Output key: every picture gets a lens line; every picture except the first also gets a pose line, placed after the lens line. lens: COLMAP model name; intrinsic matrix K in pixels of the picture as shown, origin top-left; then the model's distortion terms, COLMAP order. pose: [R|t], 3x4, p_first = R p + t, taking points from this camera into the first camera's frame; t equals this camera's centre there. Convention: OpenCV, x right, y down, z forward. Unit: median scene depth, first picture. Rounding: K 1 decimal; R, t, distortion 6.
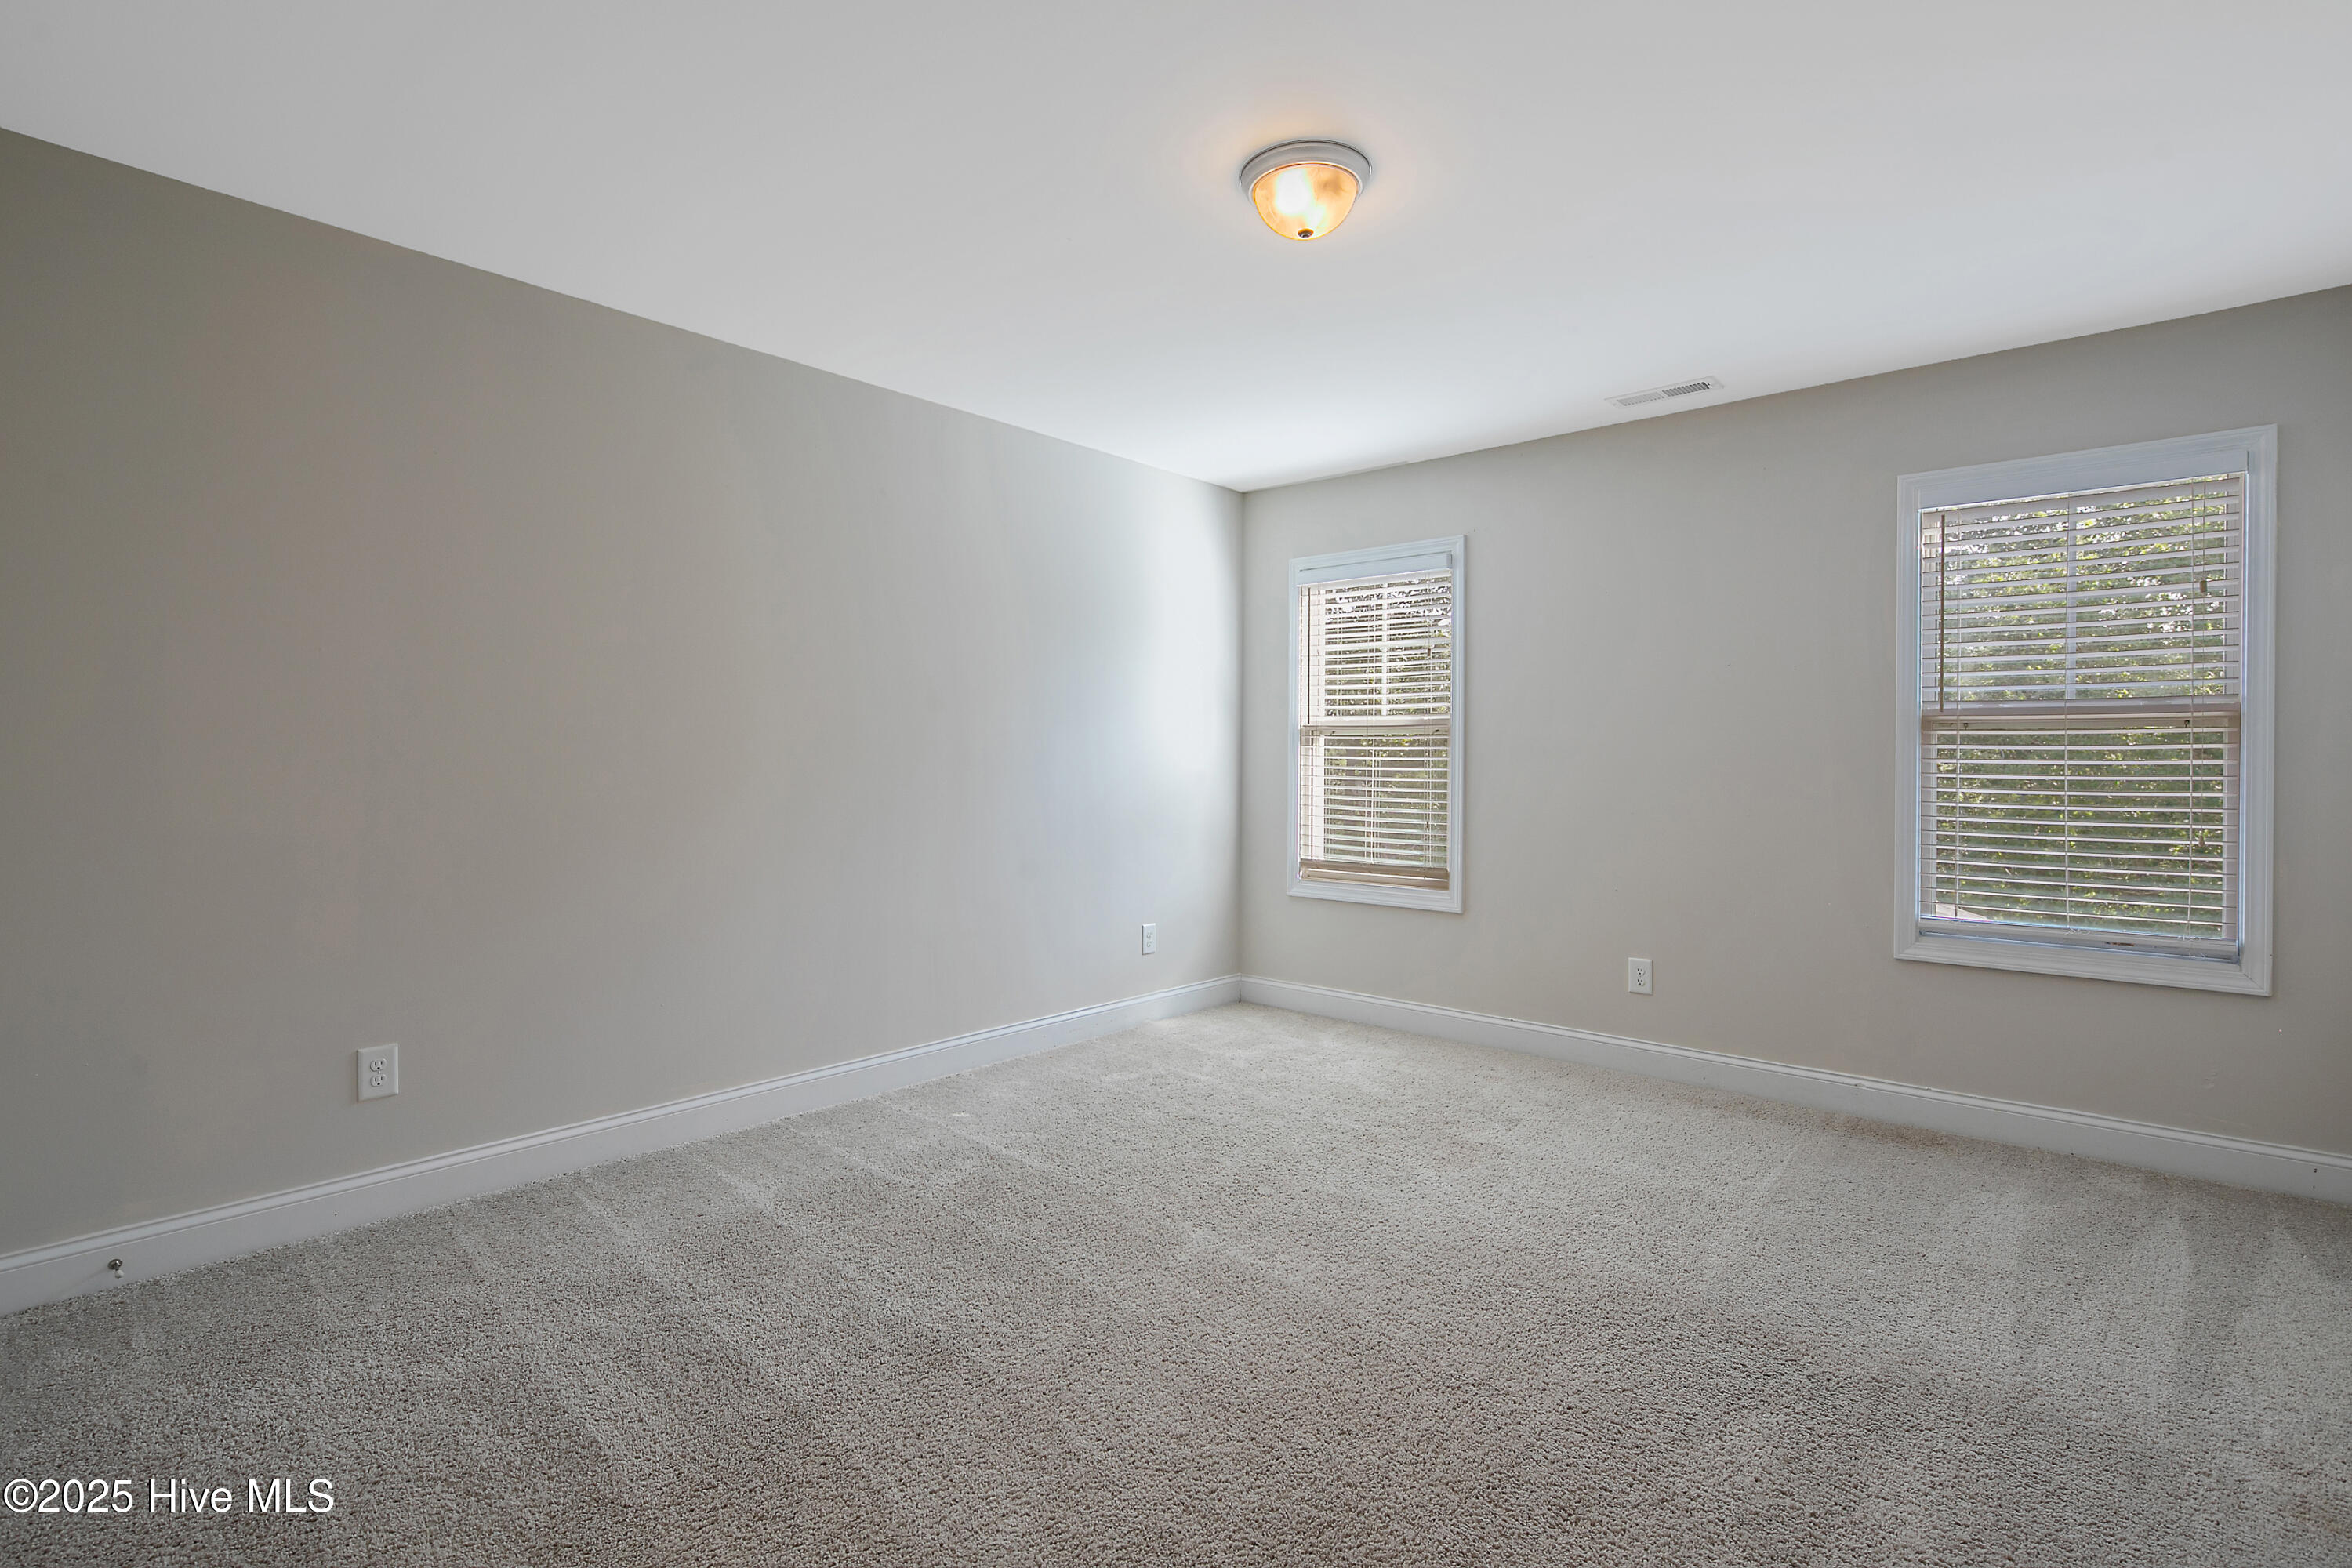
lens RADIAL K [[1130.4, 0, 1169.5], [0, 1130.4, 764.3], [0, 0, 1]] dist [0.000220, -0.000193]
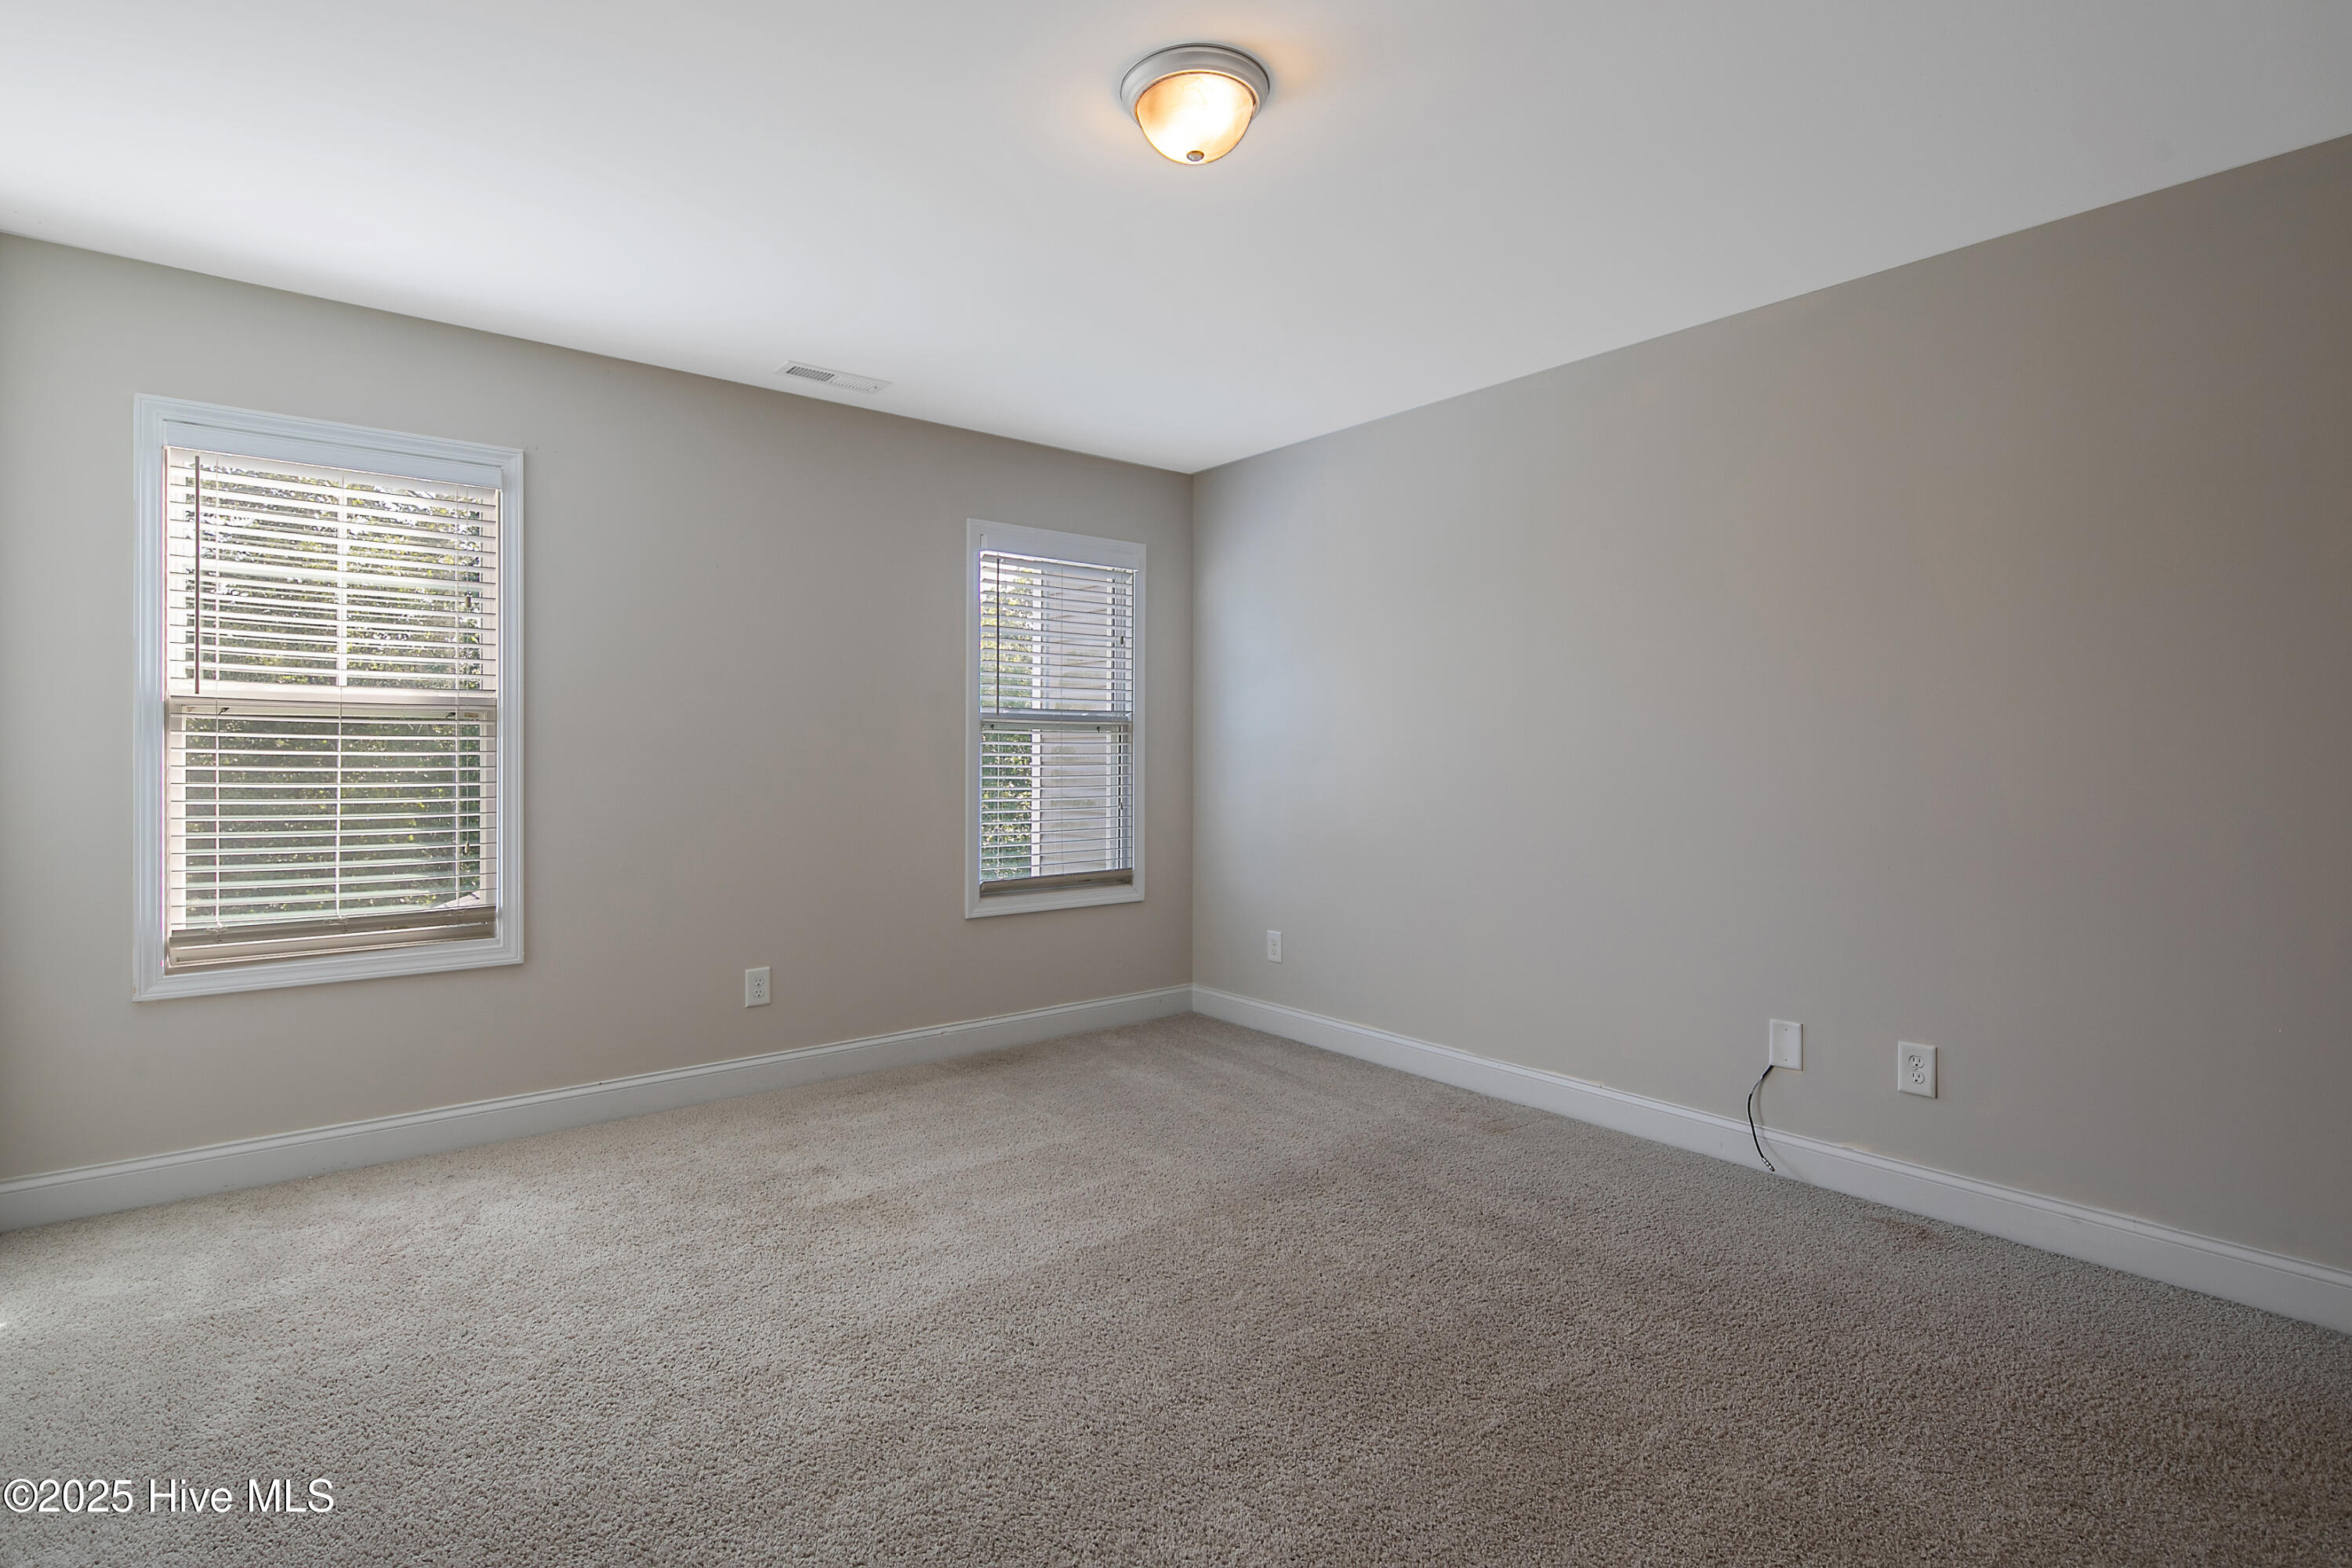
lens RADIAL K [[1130.4, 0, 1169.5], [0, 1130.4, 764.3], [0, 0, 1]] dist [0.000220, -0.000193]
pose [[0.166417, -0.013433, 0.985964, -0.389324], [0.003921, 0.999908, 0.012961, -0.005624], [-0.986048, 0.001709, 0.166454, 0.451212]]
